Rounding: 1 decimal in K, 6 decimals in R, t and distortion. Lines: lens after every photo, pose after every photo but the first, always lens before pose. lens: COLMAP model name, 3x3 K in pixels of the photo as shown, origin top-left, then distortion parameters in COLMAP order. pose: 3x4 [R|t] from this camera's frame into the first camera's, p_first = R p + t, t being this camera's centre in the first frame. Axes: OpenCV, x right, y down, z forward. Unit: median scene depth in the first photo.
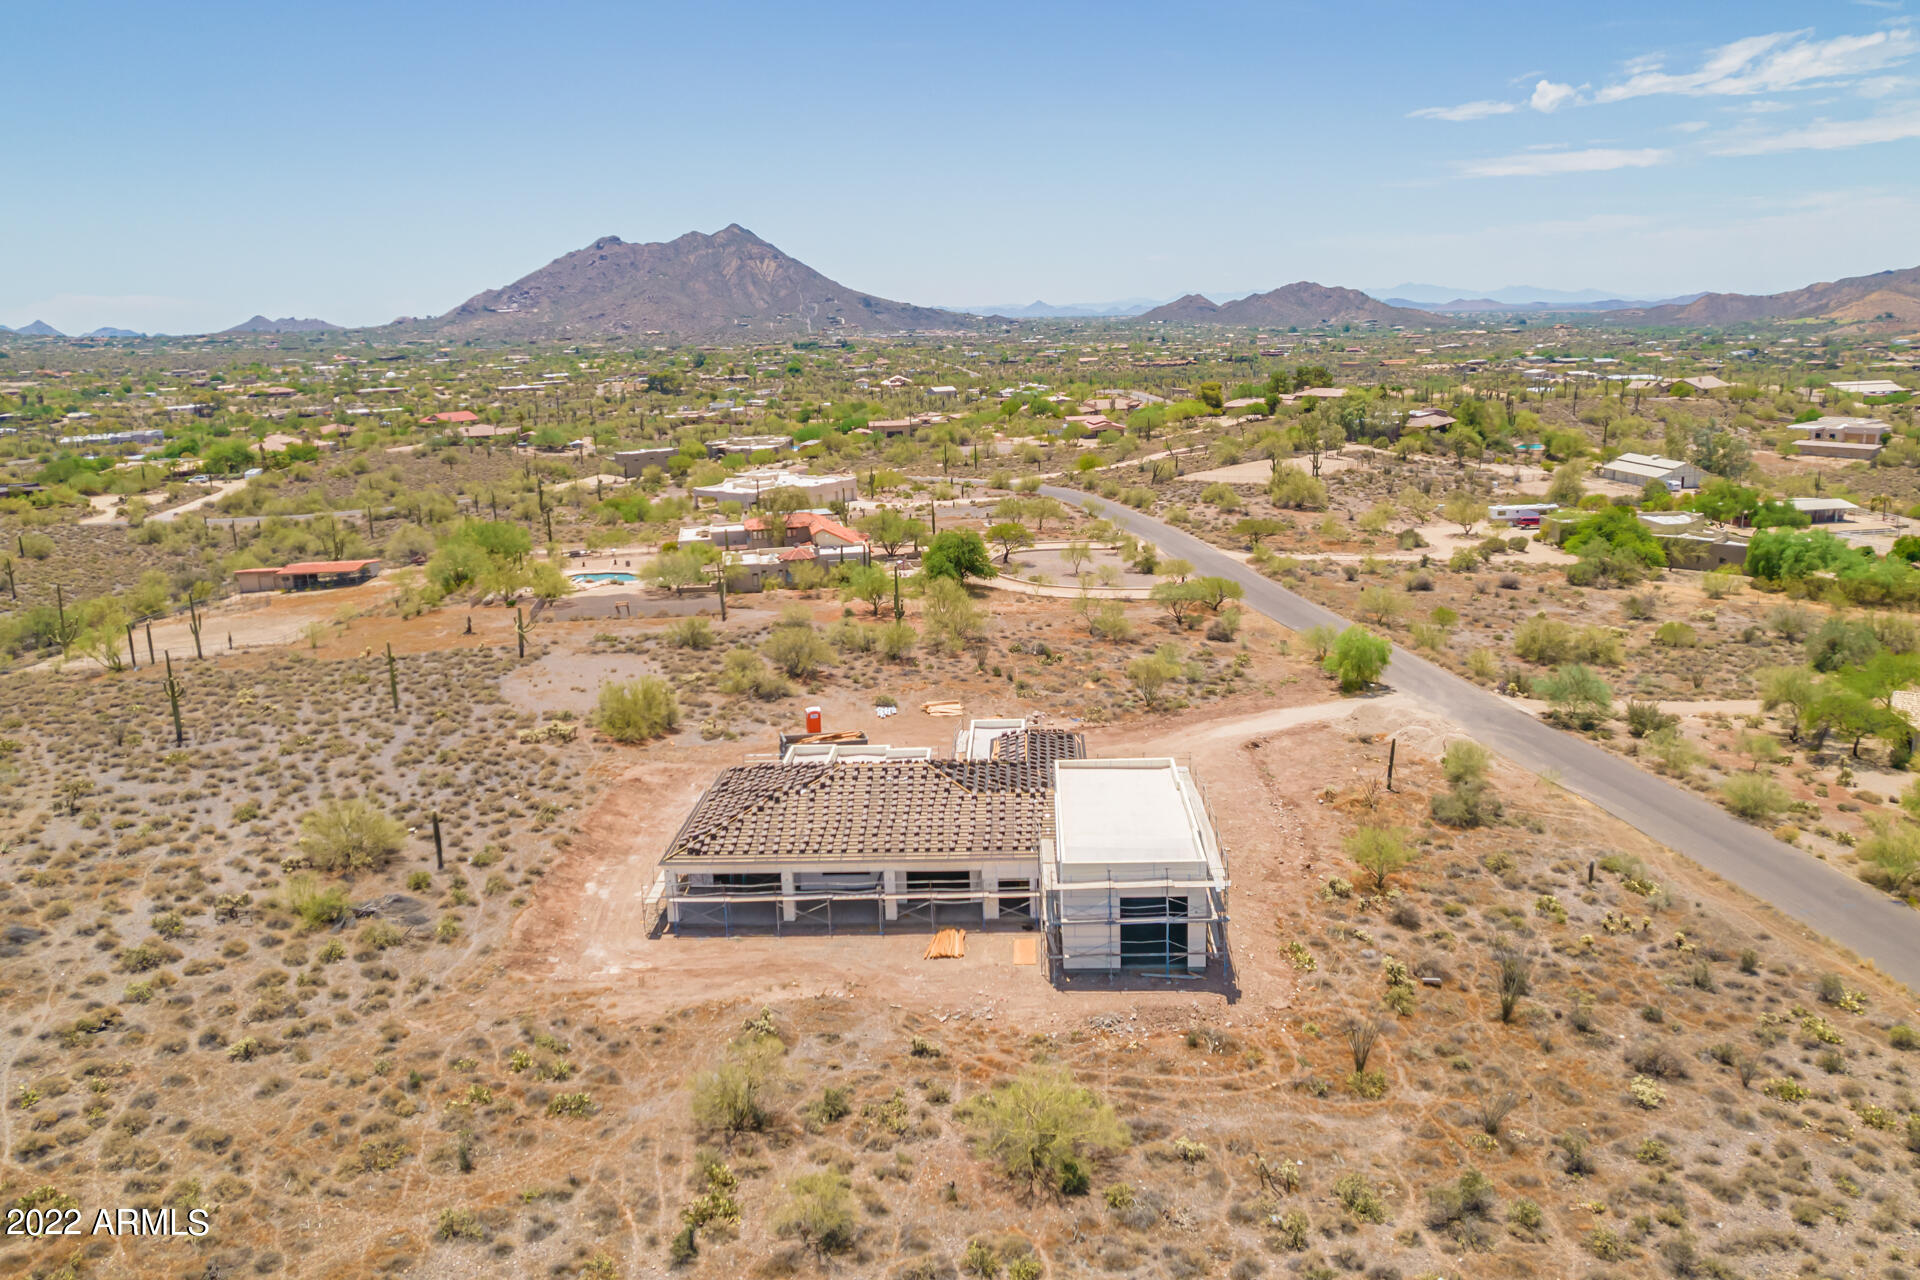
lens RADIAL K [[1456.2, 0, 957.2], [0, 1456.2, 639.4], [0, 0, 1]] dist [-0.074481, 0.059709]
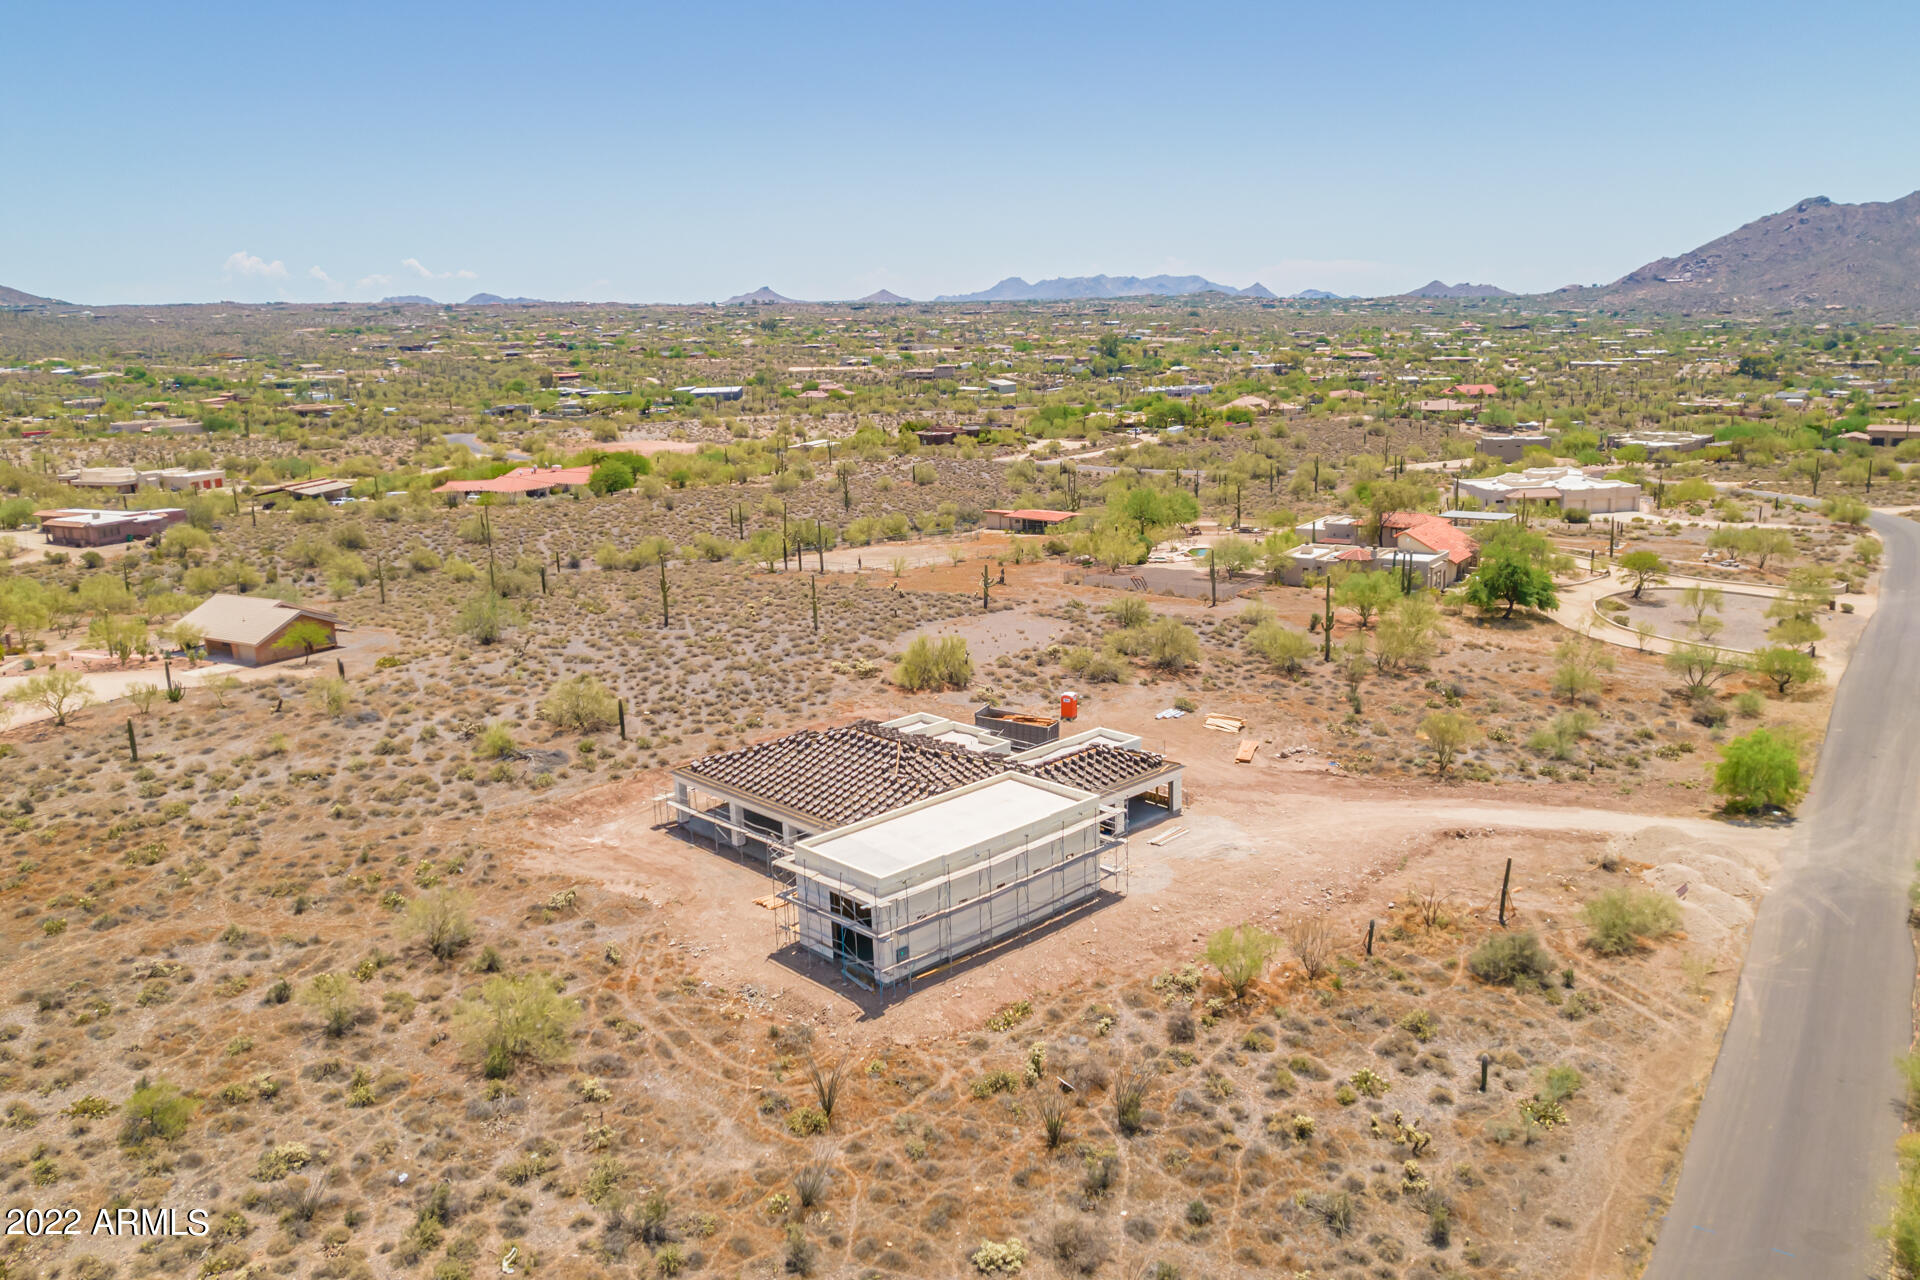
lens RADIAL K [[1456.2, 0, 957.2], [0, 1456.2, 639.4], [0, 0, 1]] dist [-0.074481, 0.059709]
pose [[0.720155, 0.164537, -0.674020, 0.847154], [-0.149490, 0.985453, 0.080840, -0.098383], [0.677517, 0.042542, 0.734276, 0.284783]]
